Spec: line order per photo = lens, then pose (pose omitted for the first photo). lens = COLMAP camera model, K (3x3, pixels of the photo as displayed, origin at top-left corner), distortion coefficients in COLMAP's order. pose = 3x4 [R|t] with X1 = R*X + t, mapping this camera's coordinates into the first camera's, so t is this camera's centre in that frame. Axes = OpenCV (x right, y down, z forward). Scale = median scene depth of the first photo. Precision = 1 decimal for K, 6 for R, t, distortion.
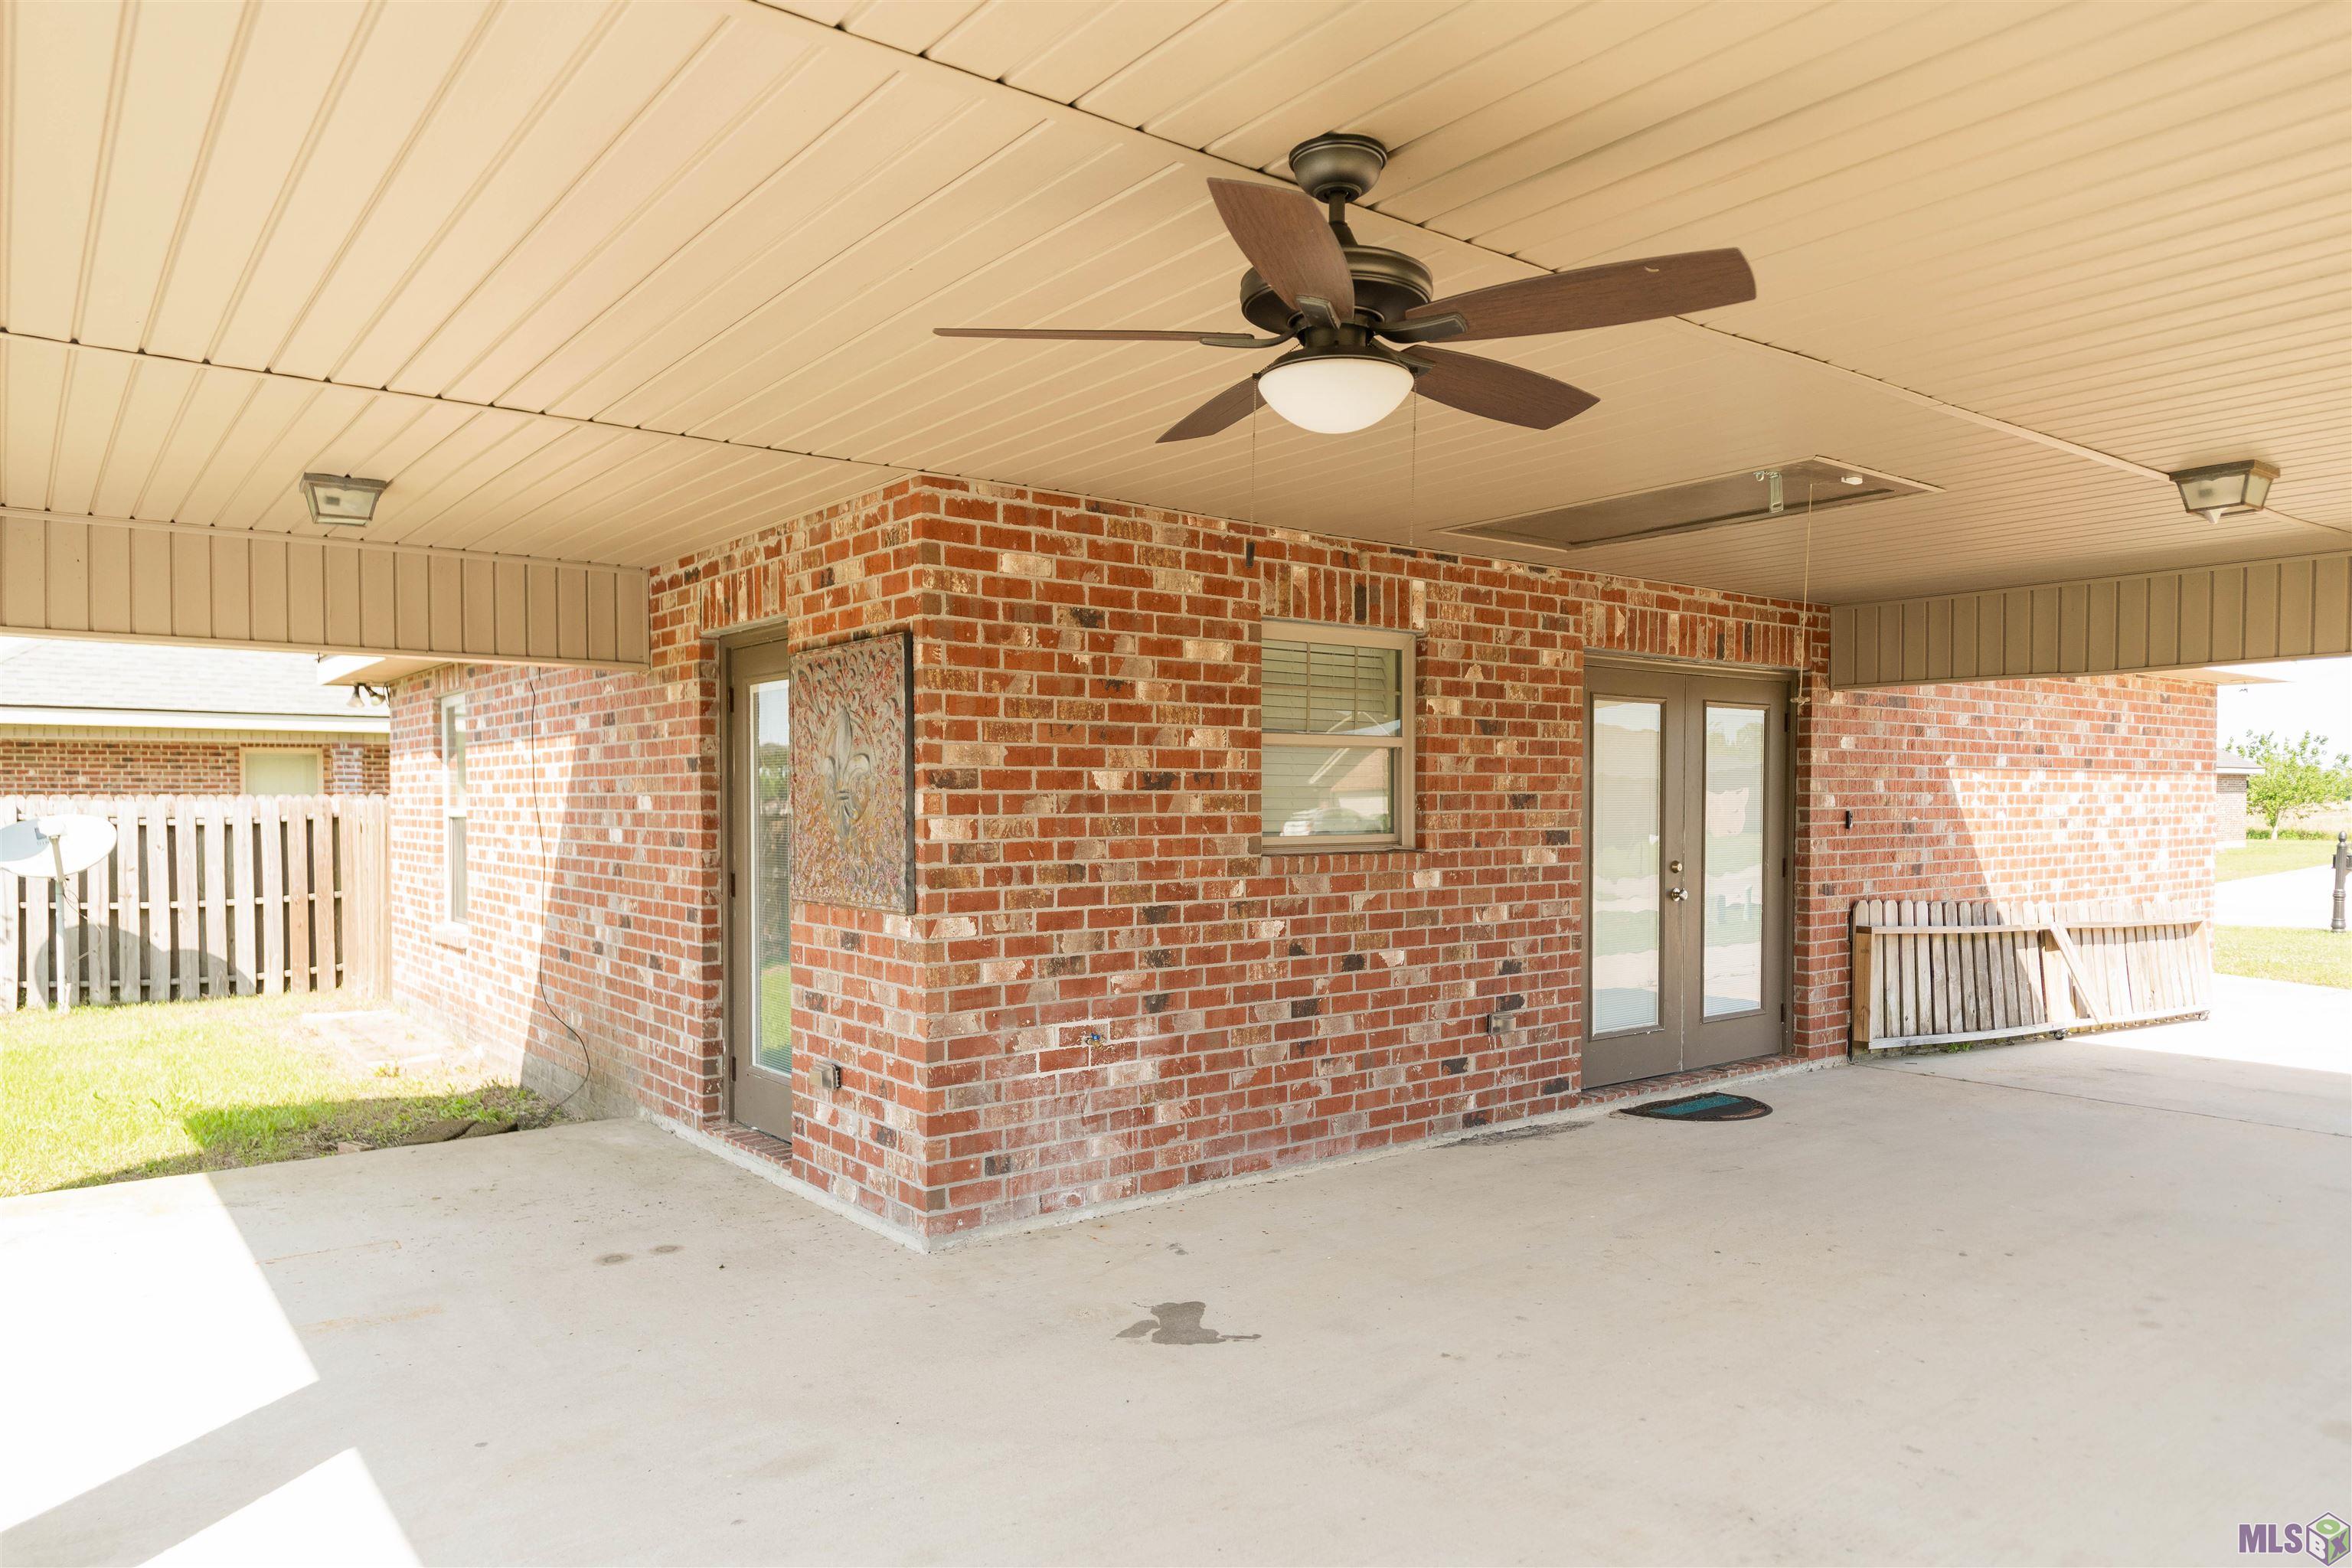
lens RADIAL K [[1499.5, 0, 1182.4], [0, 1499.5, 850.4], [0, 0, 1]] dist [0.008296, 0.001654]
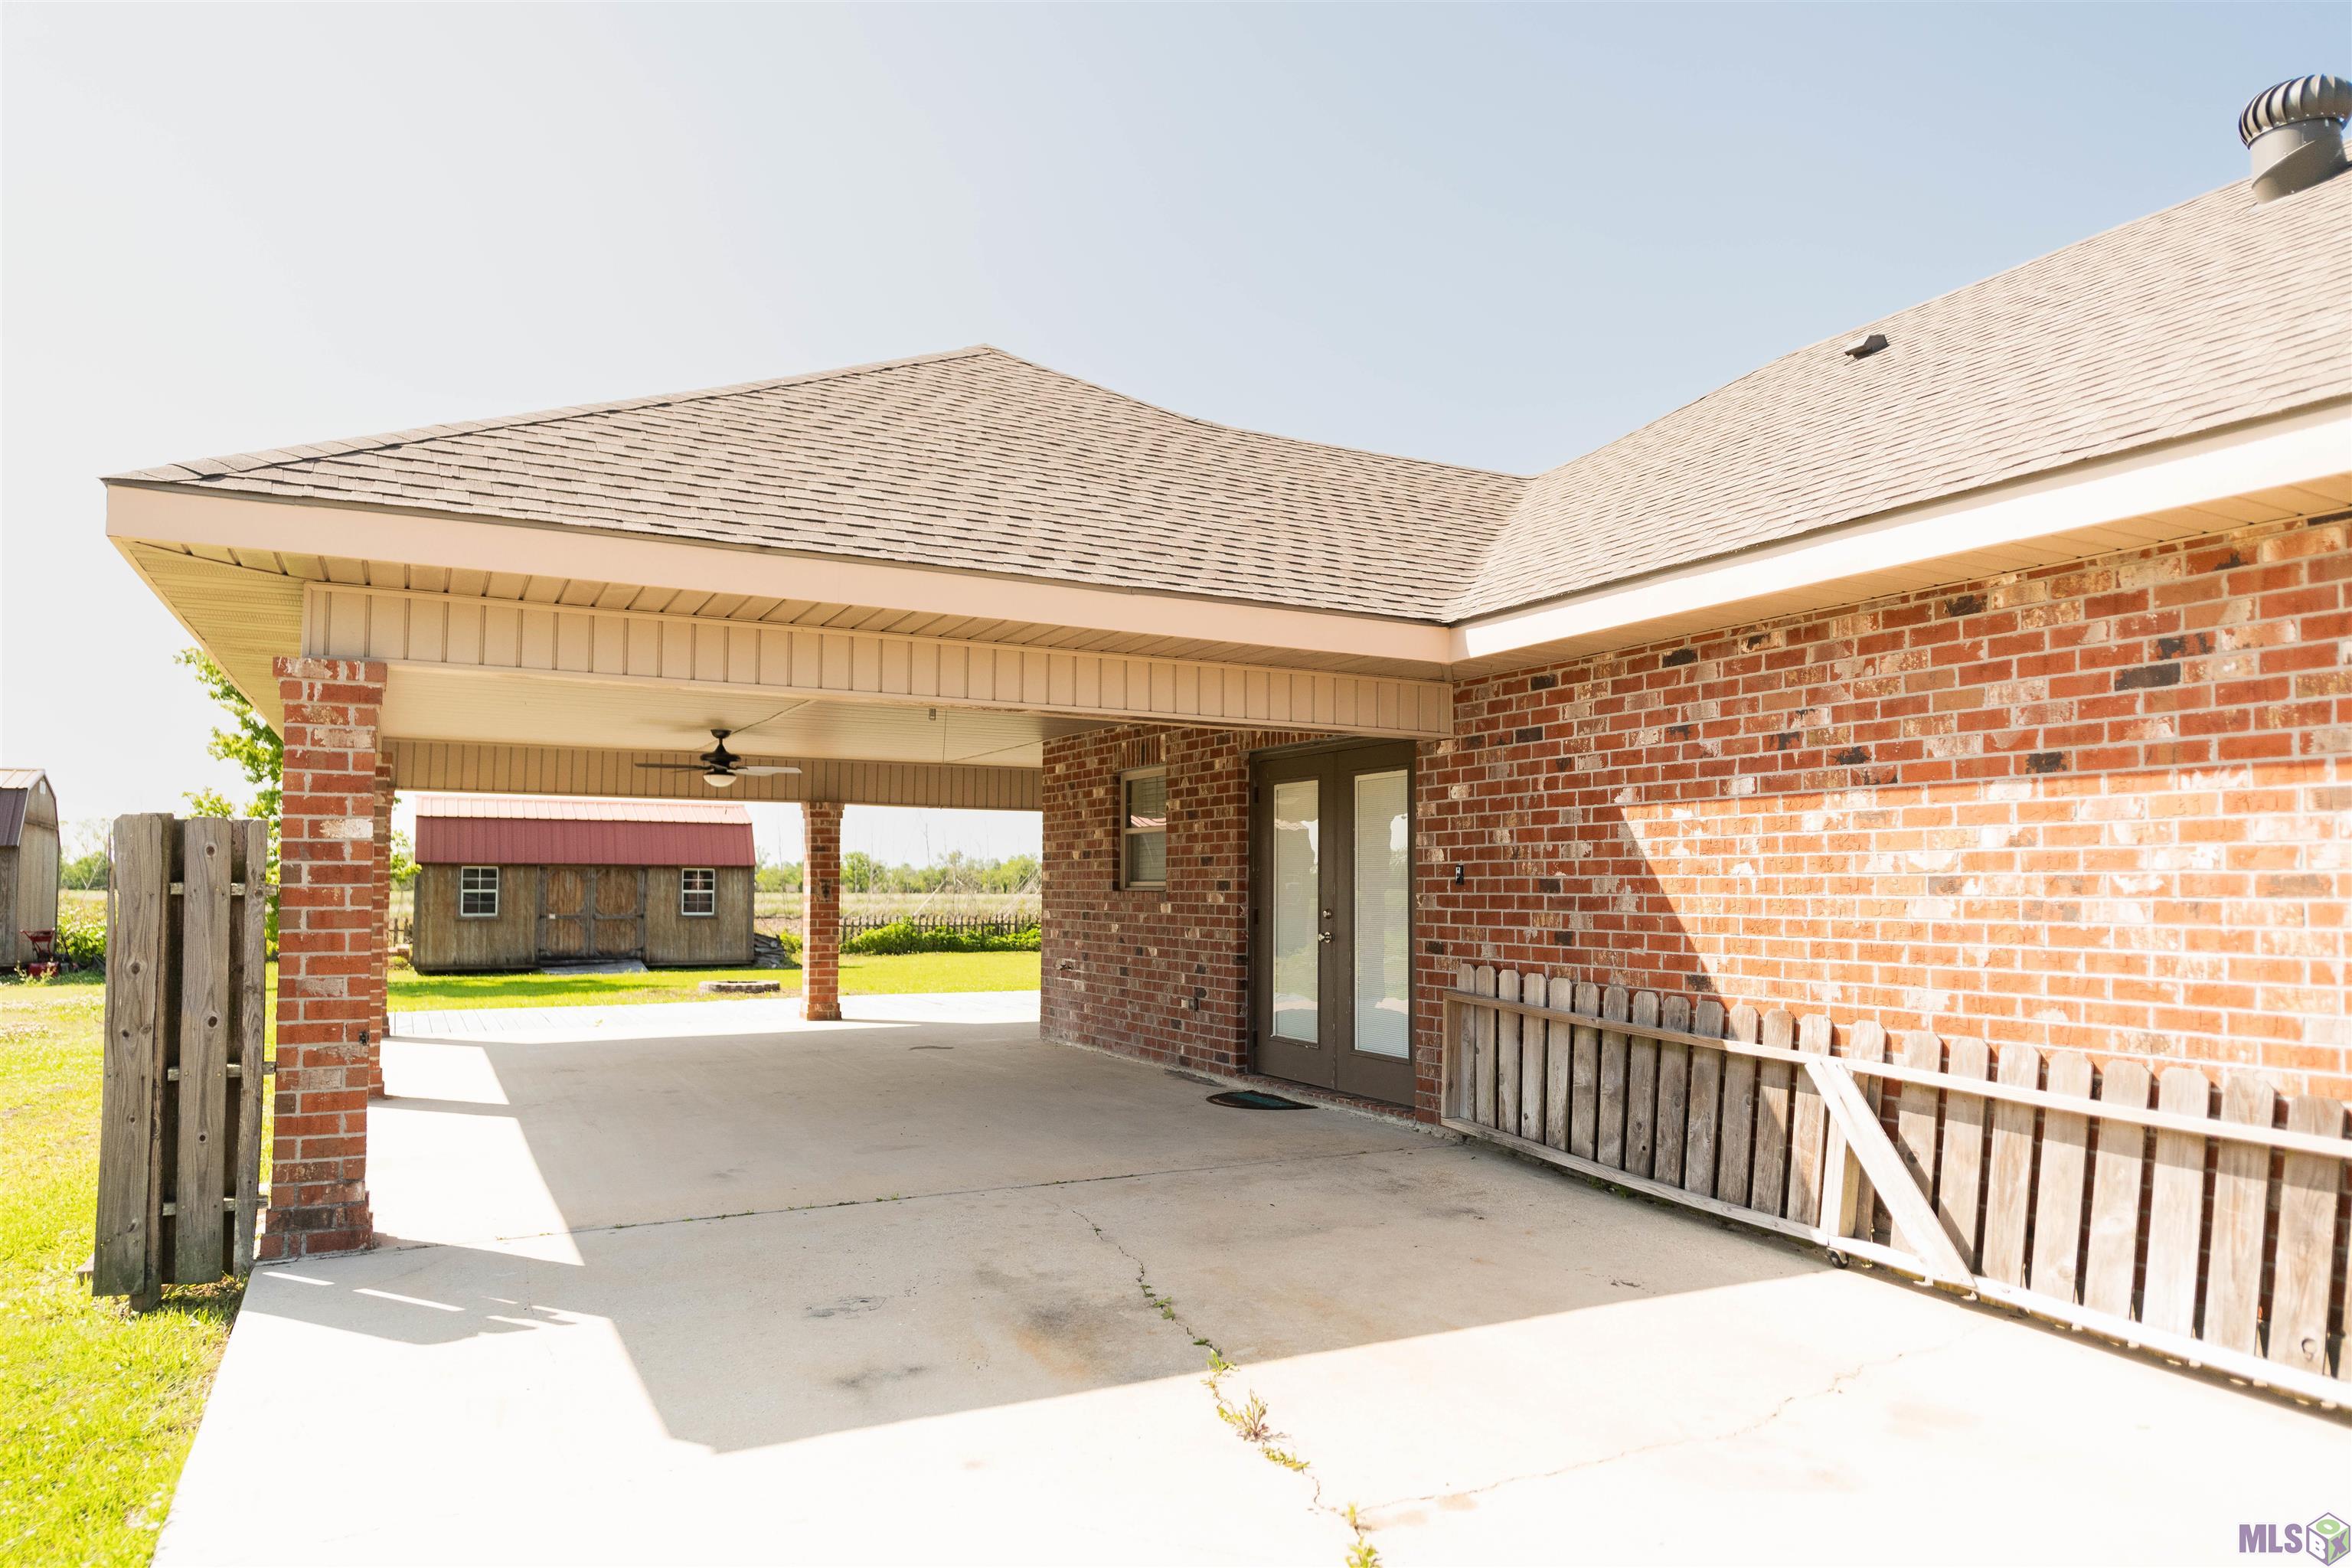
lens RADIAL K [[1499.5, 0, 1182.4], [0, 1499.5, 850.4], [0, 0, 1]] dist [0.008296, 0.001654]
pose [[-0.173587, -0.023571, -0.984536, 1.324351], [-0.037568, 0.999144, -0.017297, -0.012507], [0.984102, 0.033984, -0.174324, 0.950616]]
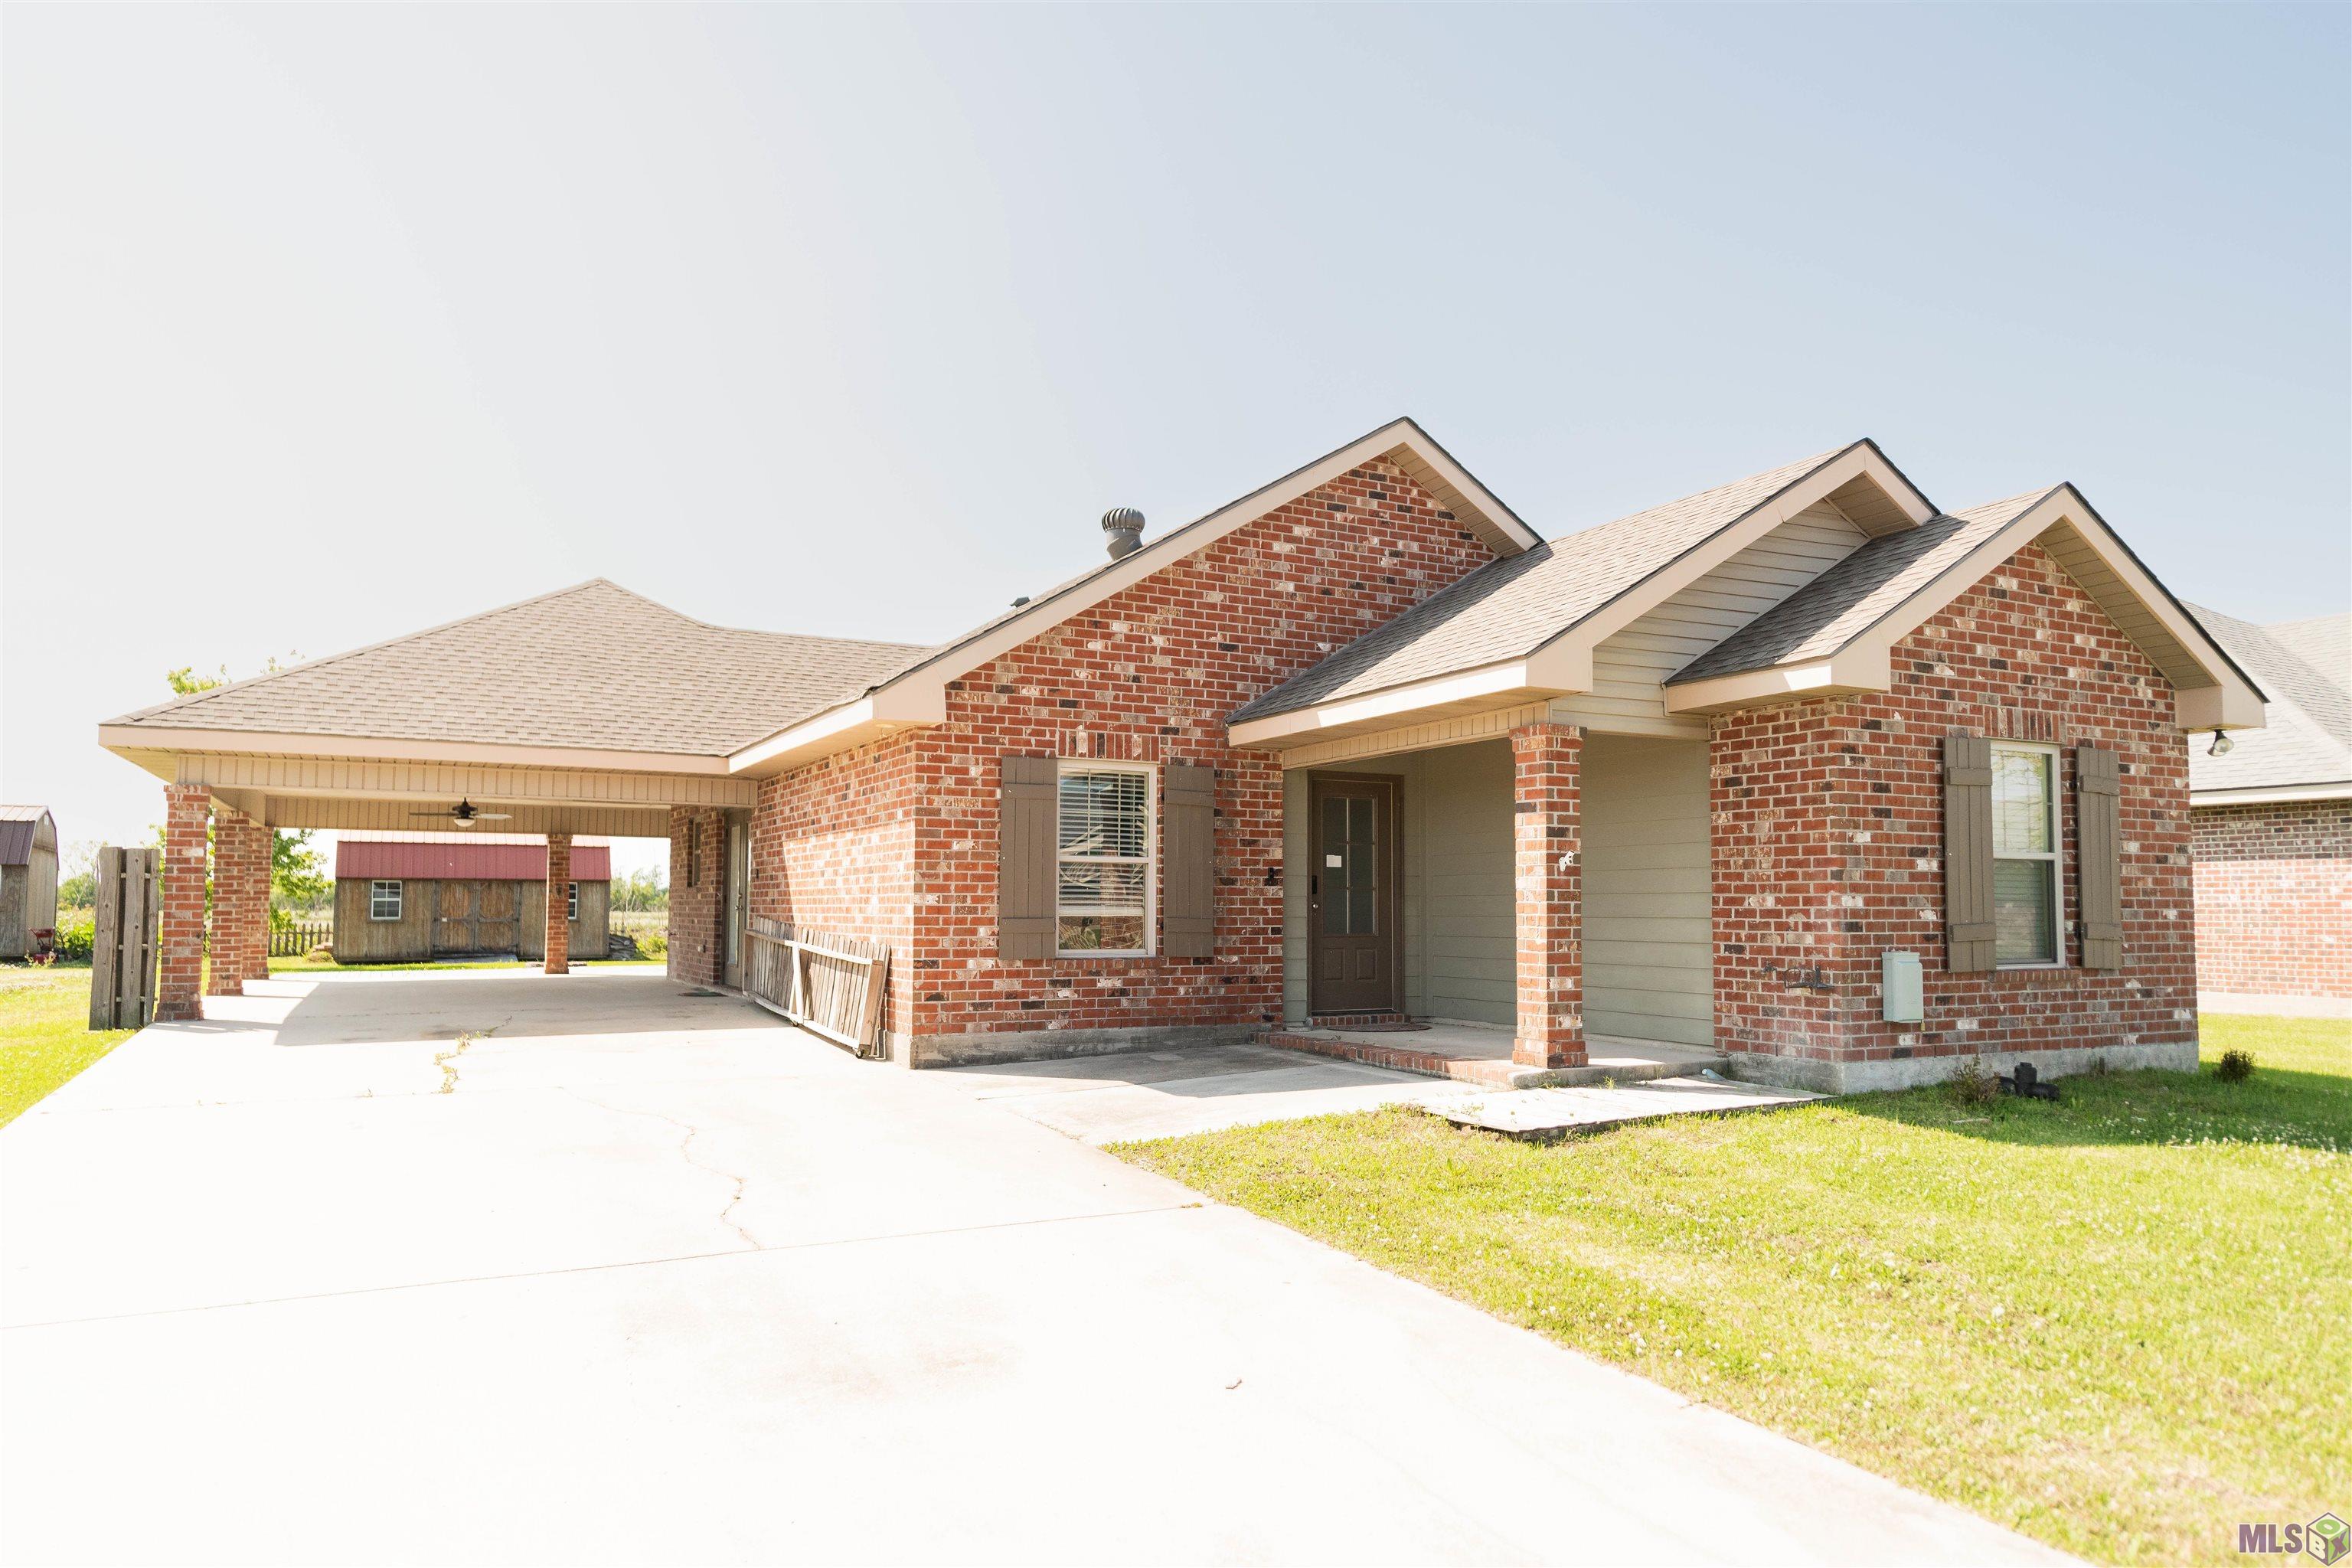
lens RADIAL K [[1499.3, 0, 1175.3], [0, 1499.3, 839.9], [0, 0, 1]] dist [0.015134, -0.001756]
pose [[-0.172554, -0.044040, -0.984015, 2.133206], [-0.036420, 0.998602, -0.038306, -0.009213], [0.984326, 0.029228, -0.173917, 1.773554]]
